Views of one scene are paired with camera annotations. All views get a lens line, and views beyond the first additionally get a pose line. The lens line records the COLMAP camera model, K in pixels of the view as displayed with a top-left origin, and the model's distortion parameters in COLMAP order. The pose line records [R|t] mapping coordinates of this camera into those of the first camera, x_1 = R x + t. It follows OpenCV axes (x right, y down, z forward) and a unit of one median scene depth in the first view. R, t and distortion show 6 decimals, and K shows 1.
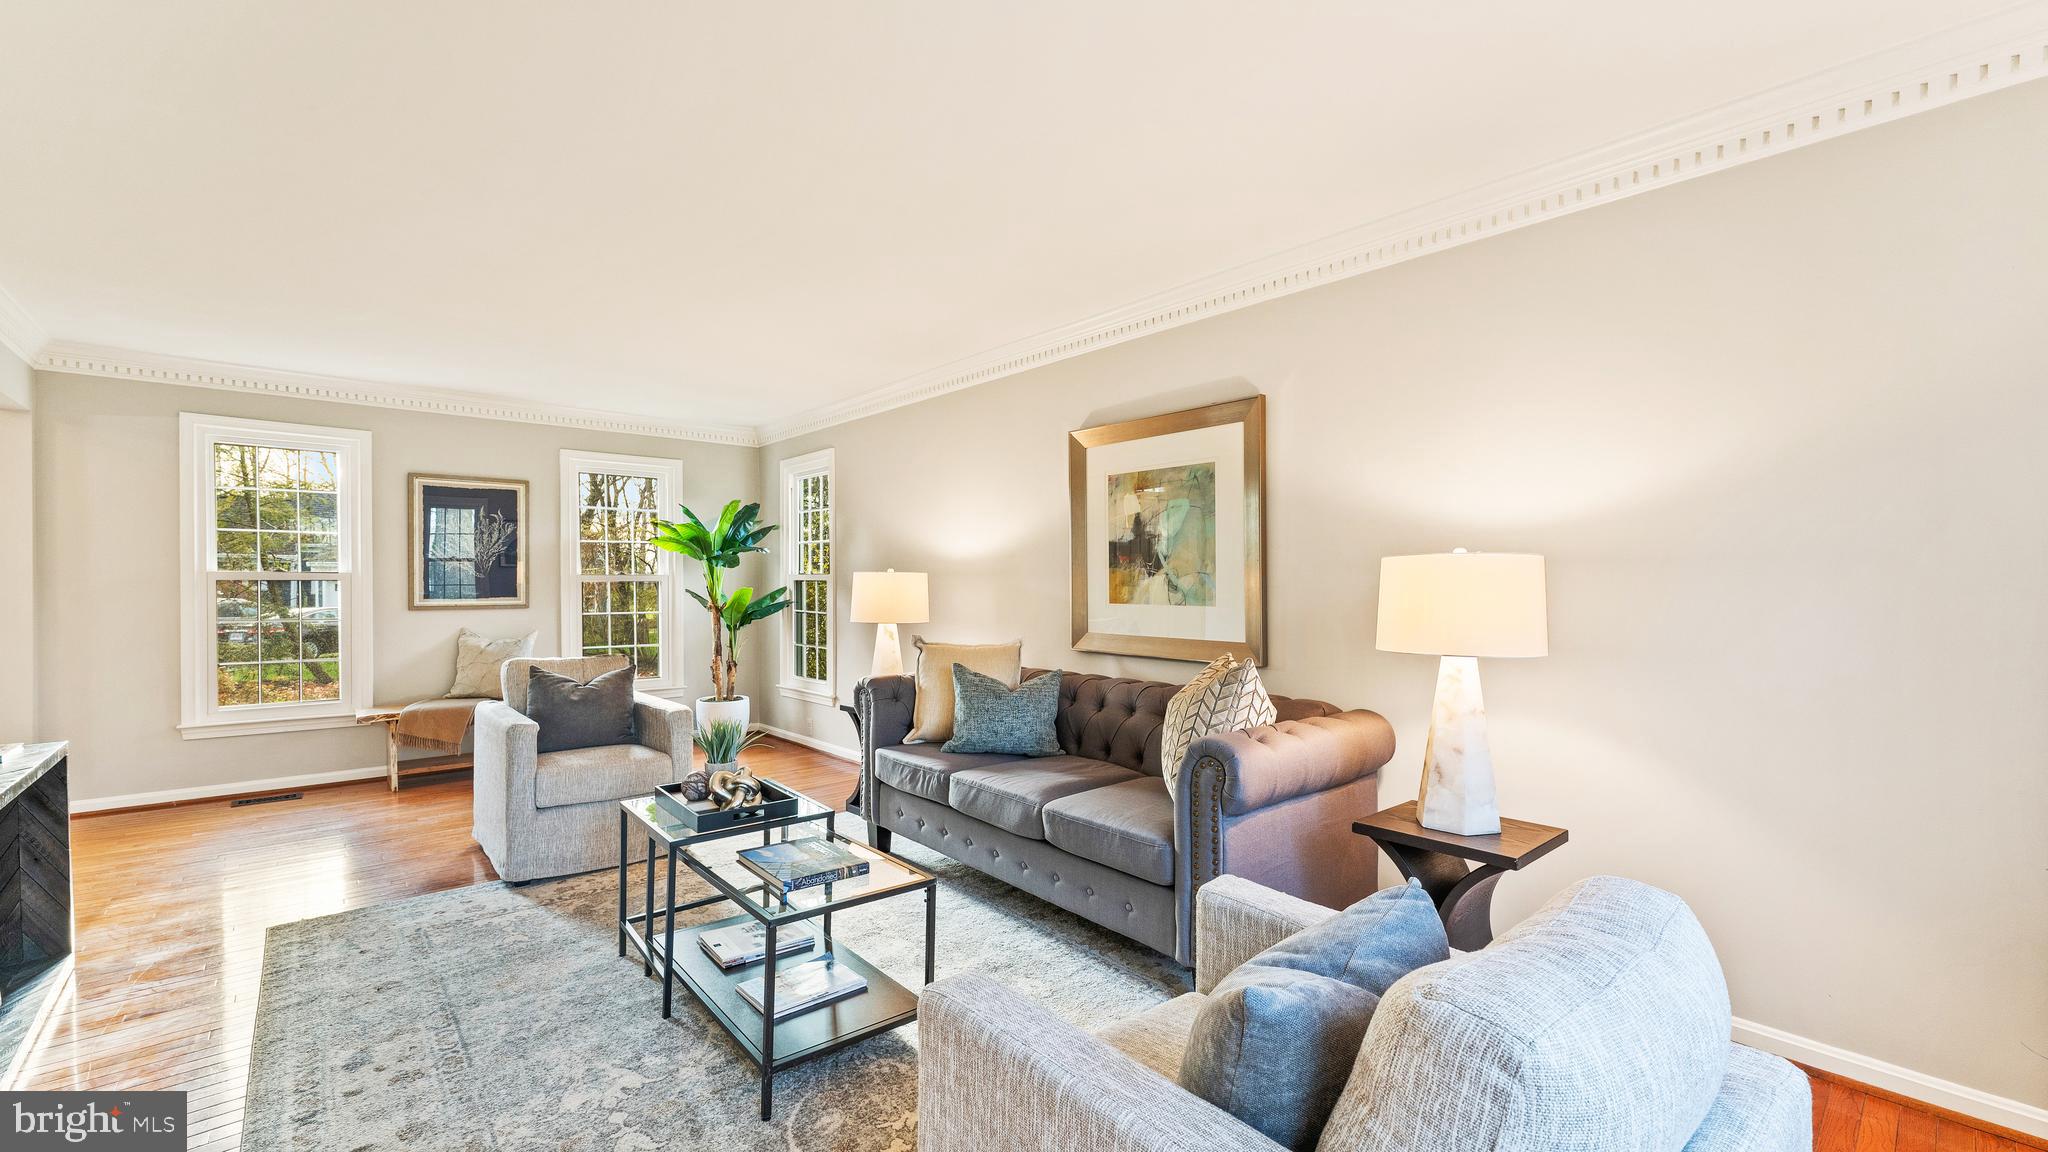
lens RADIAL K [[824.1, 0, 1024.0], [0, 824.1, 576.0], [0, 0, 1]] dist [0.000334, 0.000094]
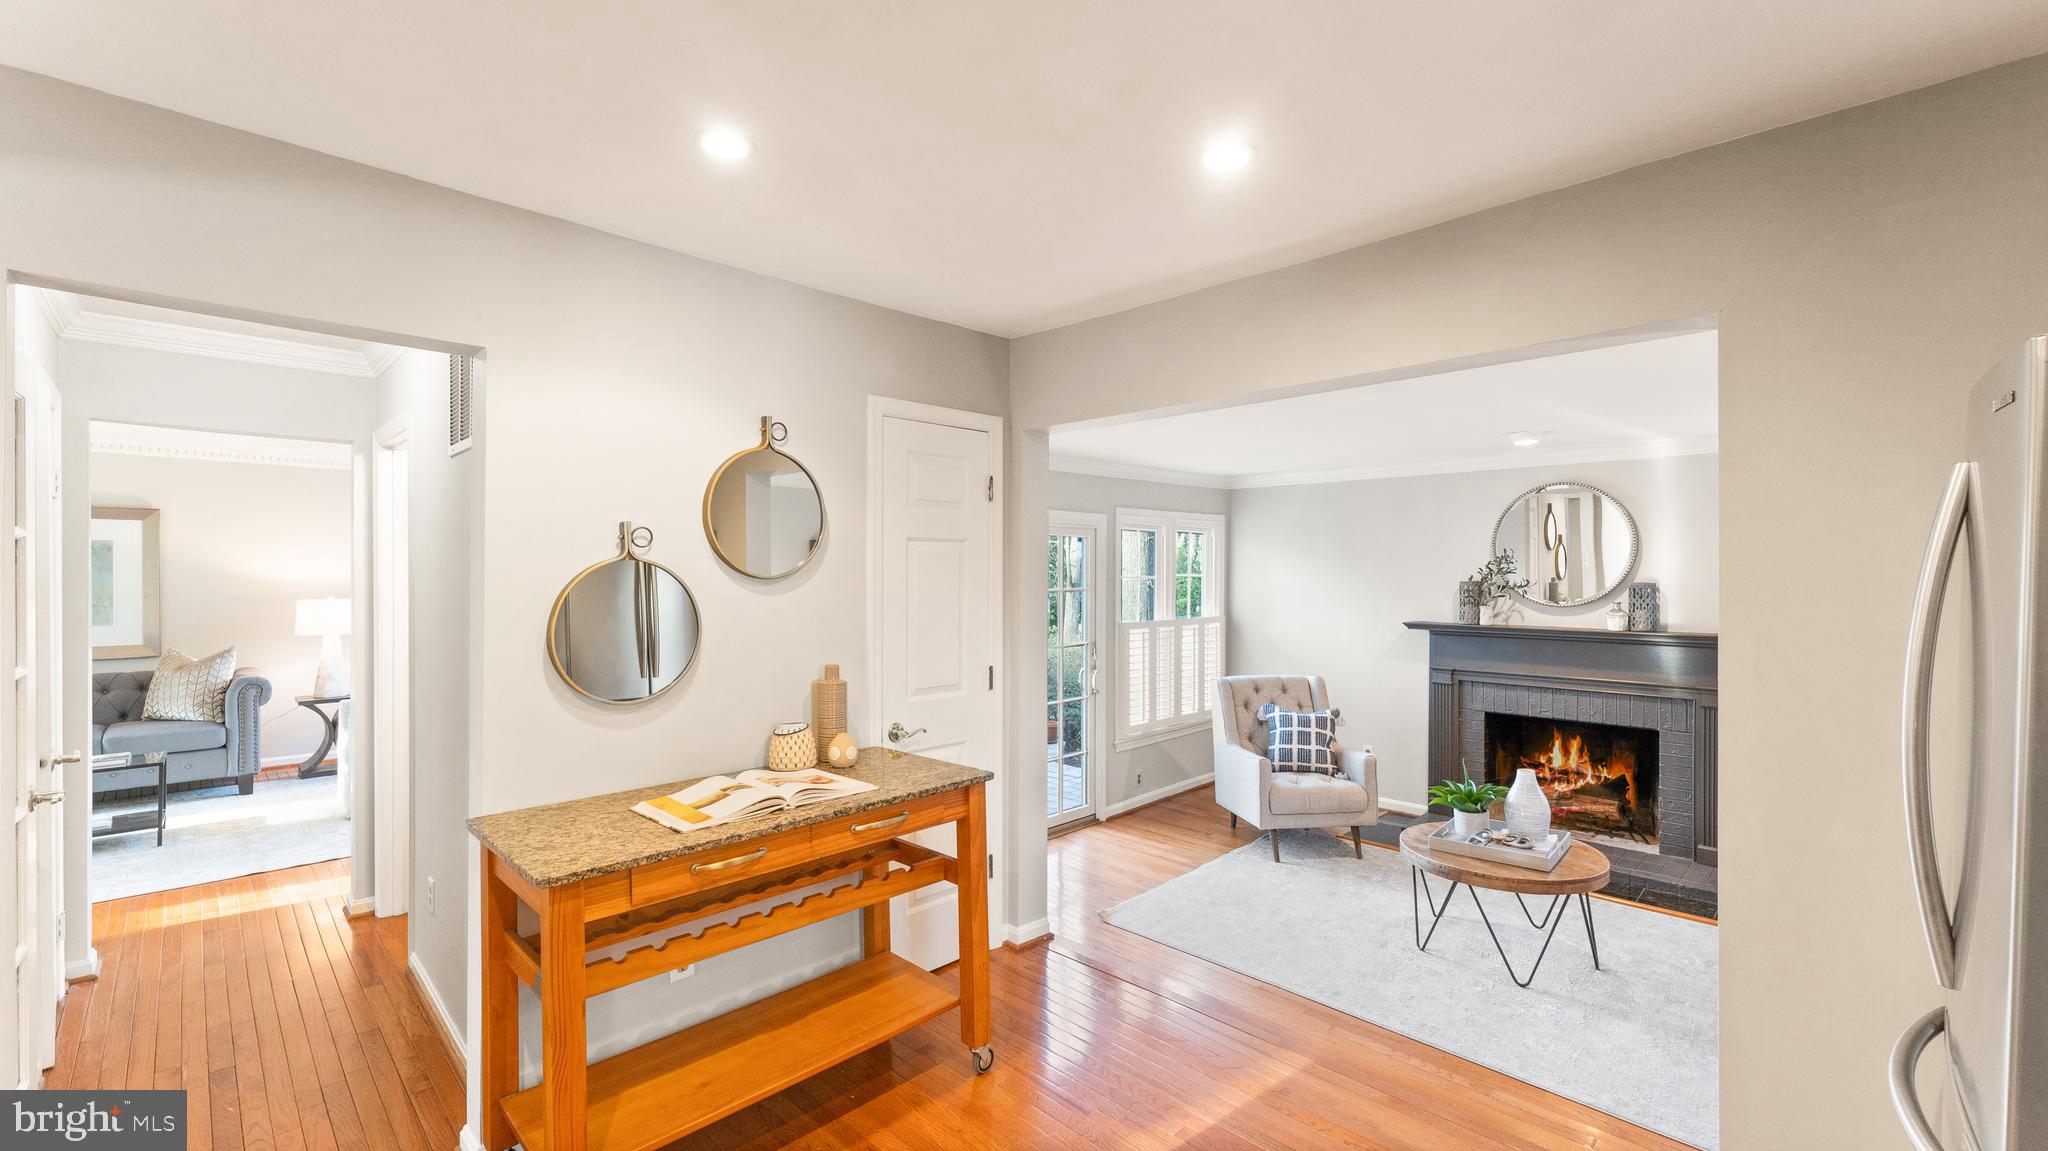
lens RADIAL K [[854.1, 0, 1024.0], [0, 854.1, 575.5], [0, 0, 1]] dist [0.000146, -0.000028]
pose [[-0.076975, 0.000806, 0.997033, -1.995012], [-0.000662, 0.999999, -0.000860, -0.081146], [-0.997033, -0.000726, -0.076974, -0.871534]]
